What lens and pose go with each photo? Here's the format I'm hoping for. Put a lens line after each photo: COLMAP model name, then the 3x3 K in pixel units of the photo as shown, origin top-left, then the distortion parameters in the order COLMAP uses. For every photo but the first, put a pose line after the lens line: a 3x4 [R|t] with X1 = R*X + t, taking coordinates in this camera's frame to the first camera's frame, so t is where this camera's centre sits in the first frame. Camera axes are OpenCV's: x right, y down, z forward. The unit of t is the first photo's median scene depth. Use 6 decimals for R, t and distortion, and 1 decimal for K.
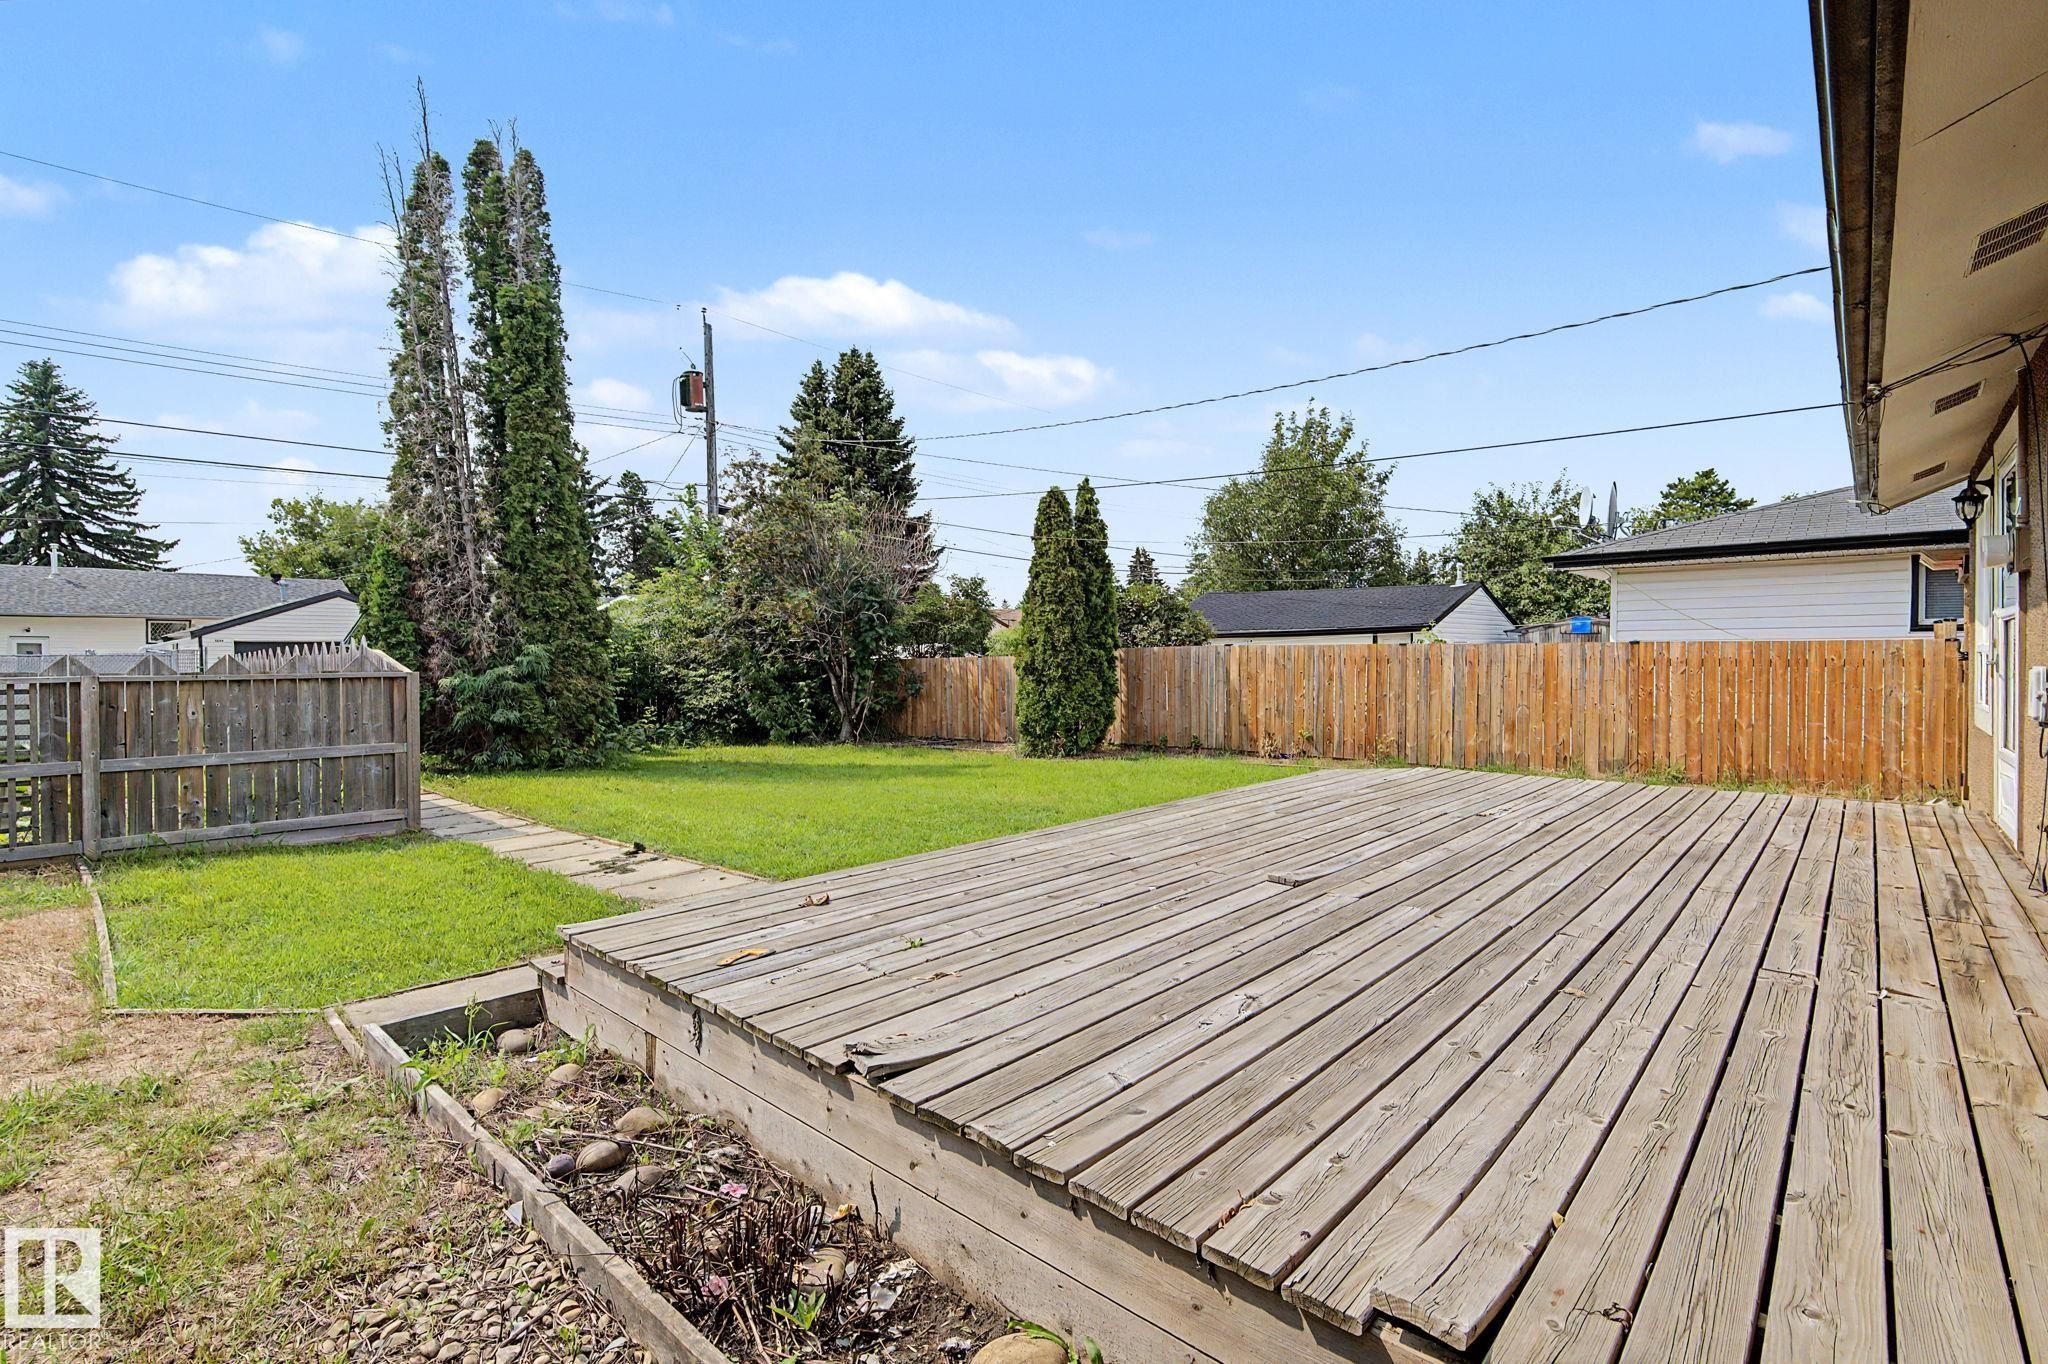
lens RADIAL K [[939.4, 0, 1031.7], [0, 939.4, 713.3], [0, 0, 1]] dist [-0.016785, 0.008313]
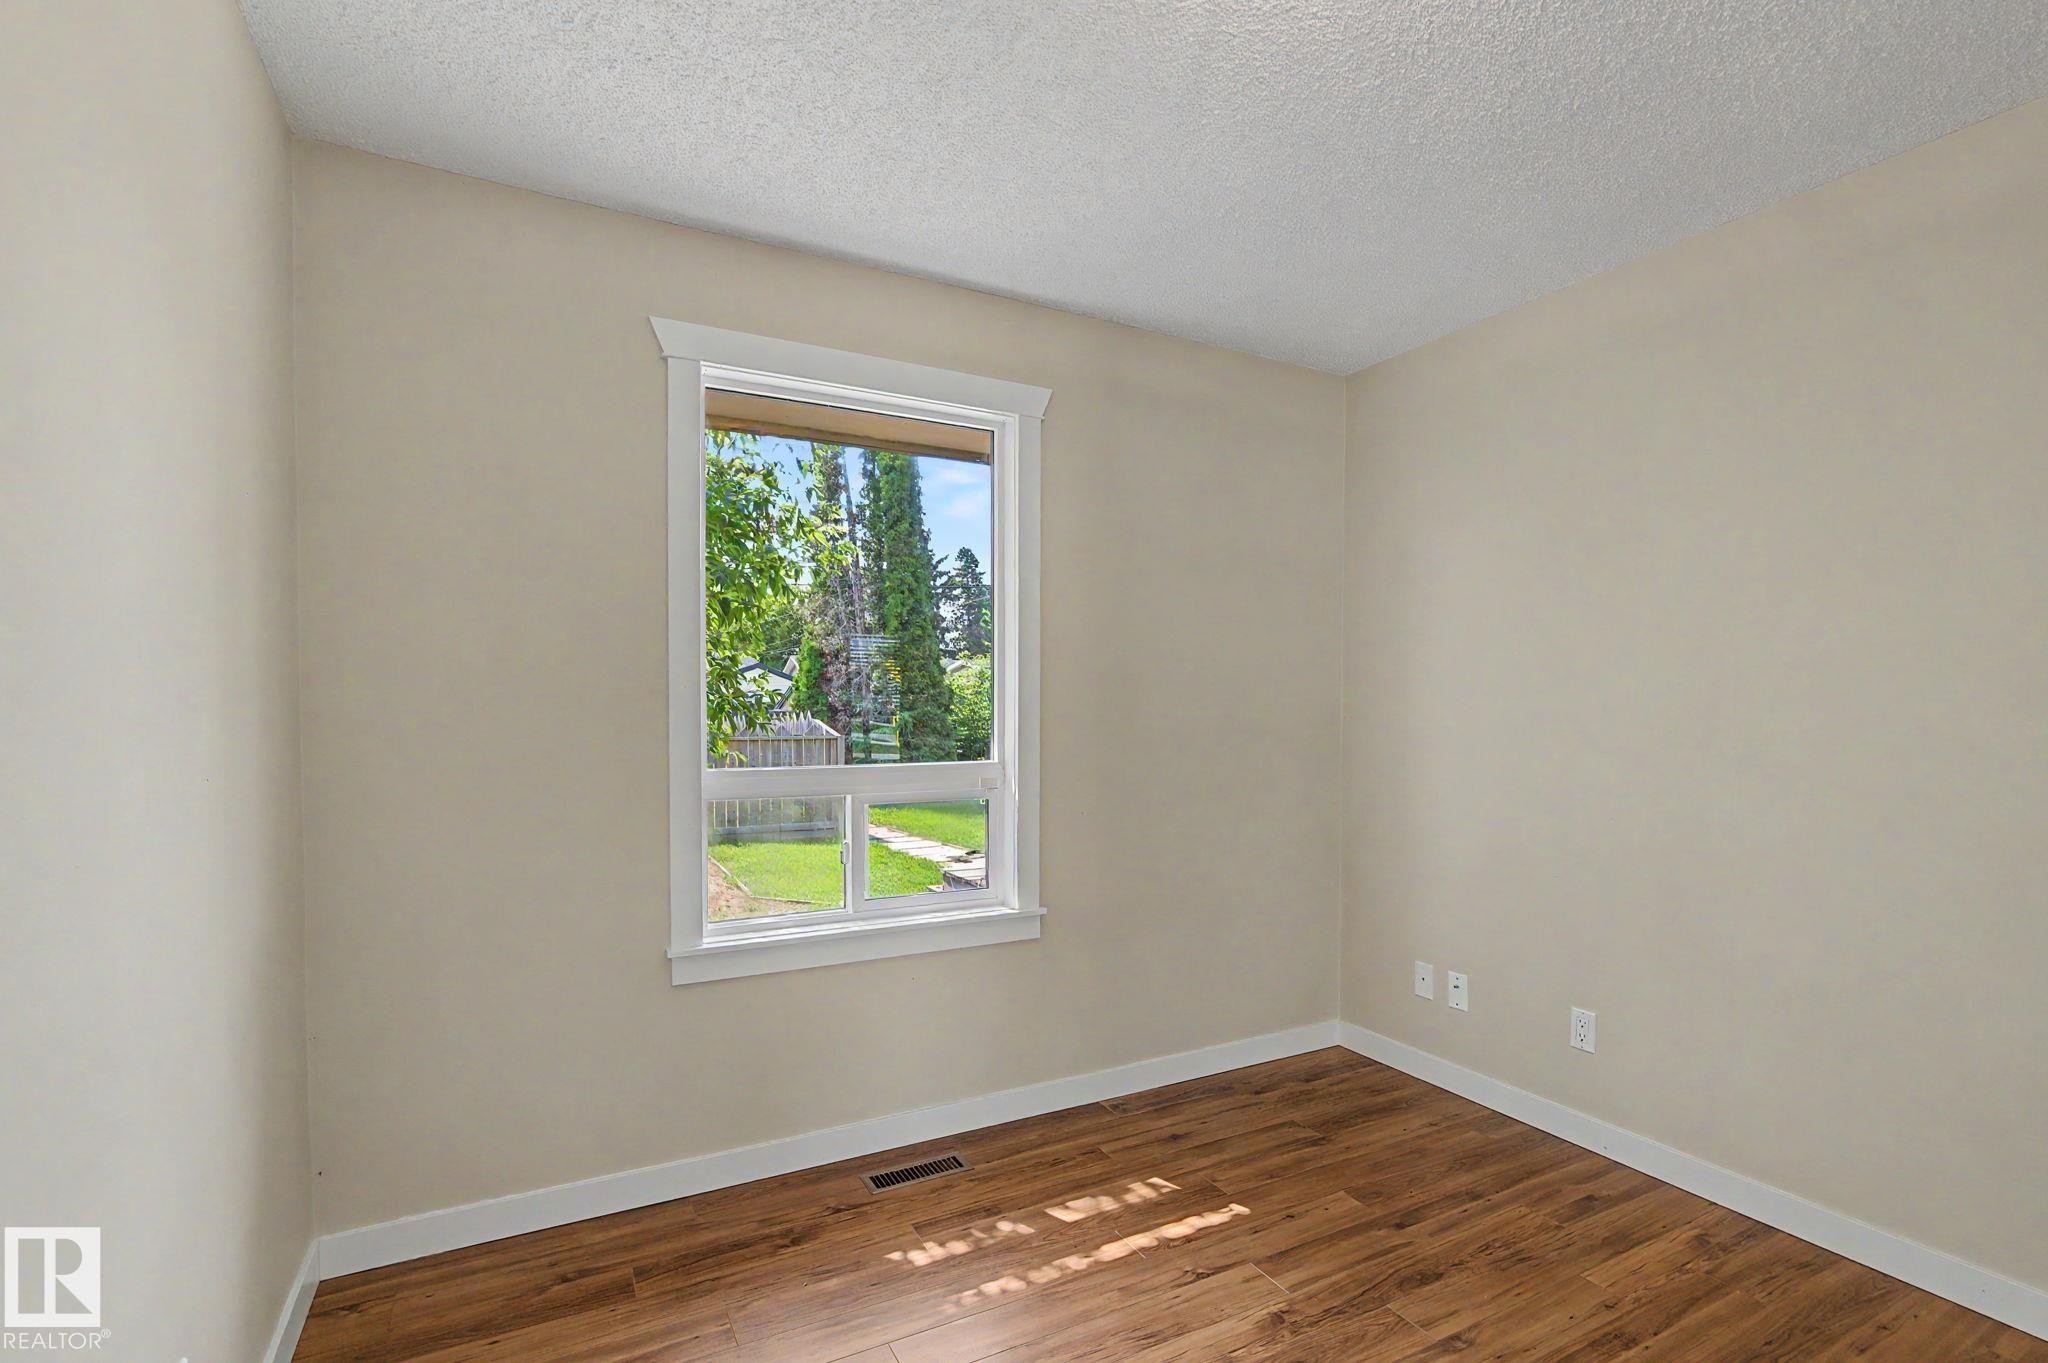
lens RADIAL K [[939.4, 0, 1031.7], [0, 939.4, 712.8], [0, 0, 1]] dist [-0.016785, 0.008313]
pose [[0.945438, -0.013662, -0.325517, 0.092449], [0.000128, 0.999136, -0.041561, -0.011989], [0.325803, 0.039252, 0.944622, -0.227713]]
